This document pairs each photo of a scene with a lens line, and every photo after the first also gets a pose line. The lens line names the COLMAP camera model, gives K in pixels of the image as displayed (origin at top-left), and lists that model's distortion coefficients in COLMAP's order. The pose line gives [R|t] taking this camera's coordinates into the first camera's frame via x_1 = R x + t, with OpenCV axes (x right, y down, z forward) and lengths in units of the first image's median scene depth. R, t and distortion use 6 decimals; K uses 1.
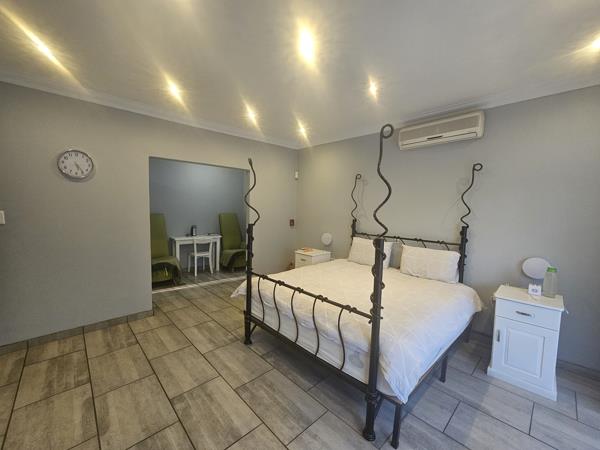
lens RADIAL K [[247.6, 0, 289.6], [0, 247.6, 224.0], [0, 0, 1]] dist [-0.001408, -0.000067]
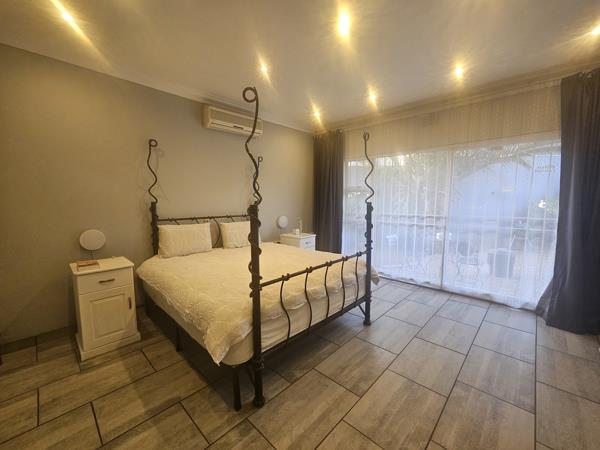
lens RADIAL K [[247.6, 0, 297.9], [0, 247.6, 221.6], [0, 0, 1]] dist [-0.001408, -0.000067]
pose [[-0.070382, -0.109359, 0.991507, -0.772296], [0.068593, 0.991089, 0.114182, -0.020628], [-0.995159, 0.076047, -0.062254, 0.969018]]
